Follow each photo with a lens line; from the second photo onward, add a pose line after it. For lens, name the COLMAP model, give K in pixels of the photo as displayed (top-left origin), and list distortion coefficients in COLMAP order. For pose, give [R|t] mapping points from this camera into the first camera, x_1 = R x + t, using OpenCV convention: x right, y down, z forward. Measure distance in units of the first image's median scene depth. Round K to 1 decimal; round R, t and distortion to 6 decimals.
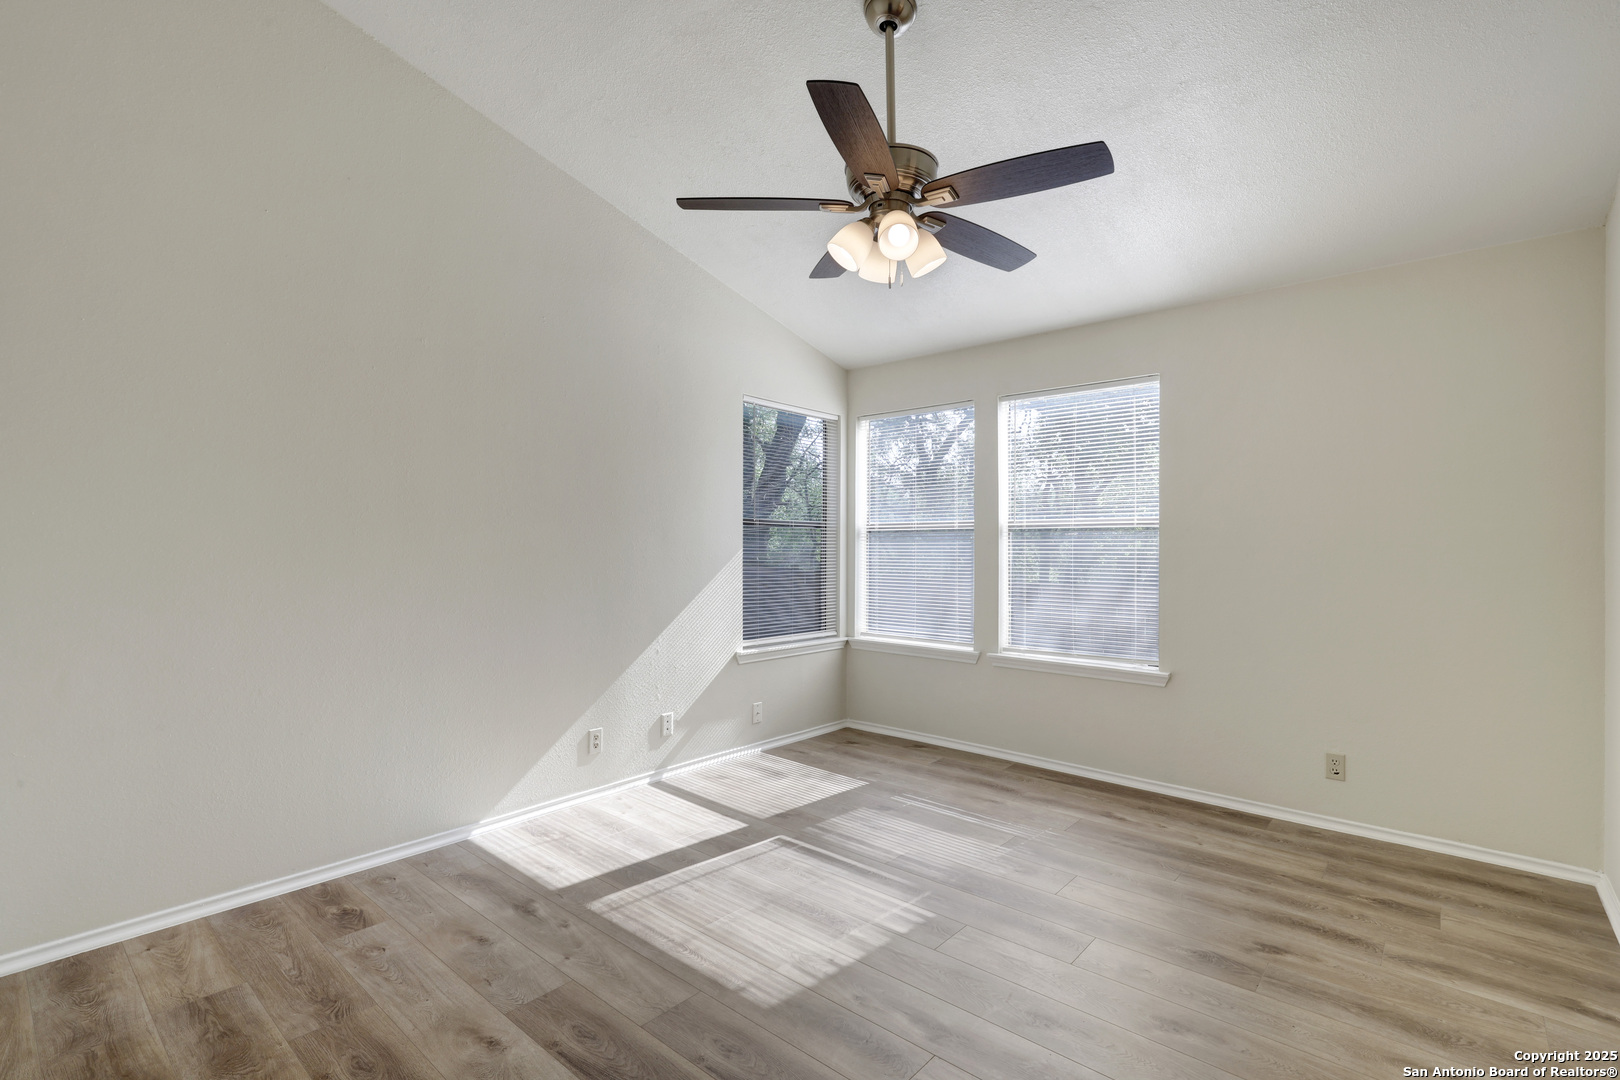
lens RADIAL K [[749.4, 0, 834.3], [0, 749.4, 546.9], [0, 0, 1]] dist [0.003940, 0.000148]
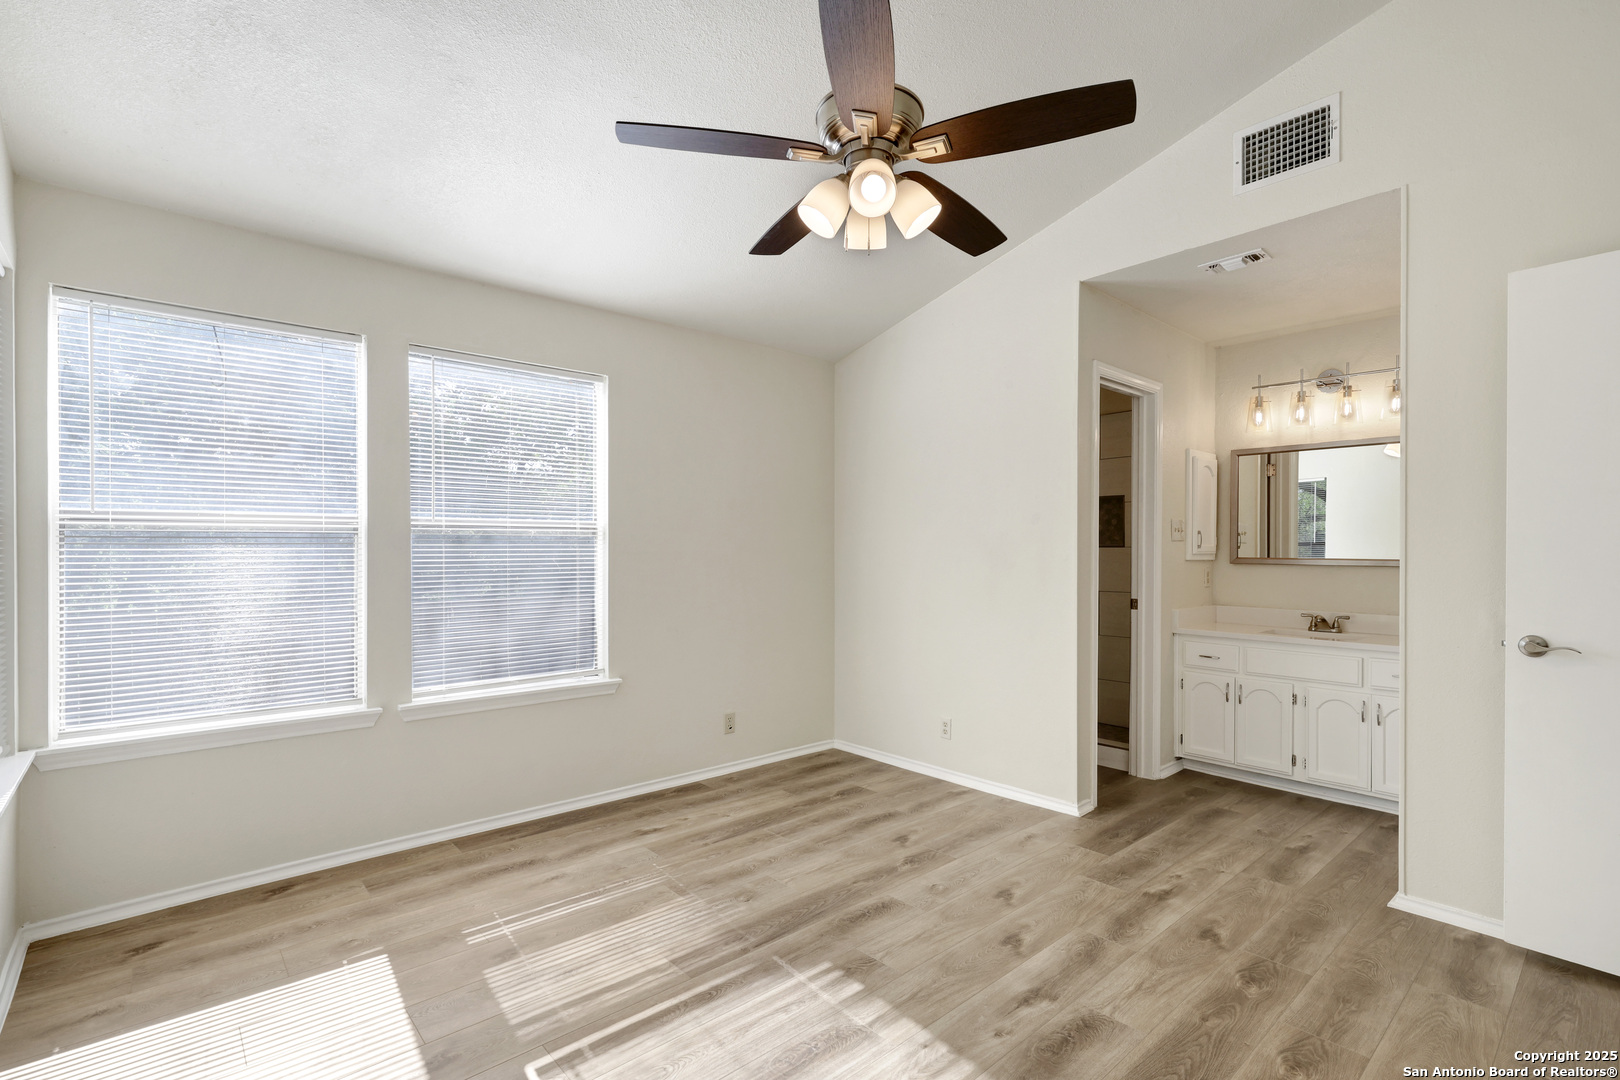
lens RADIAL K [[749.4, 0, 815.1], [0, 749.4, 548.2], [0, 0, 1]] dist [0.003940, 0.000148]
pose [[0.150519, -0.004564, 0.988597, -0.571205], [0.010415, 0.999941, 0.003031, -0.006525], [-0.988552, 0.009840, 0.150557, 0.663287]]
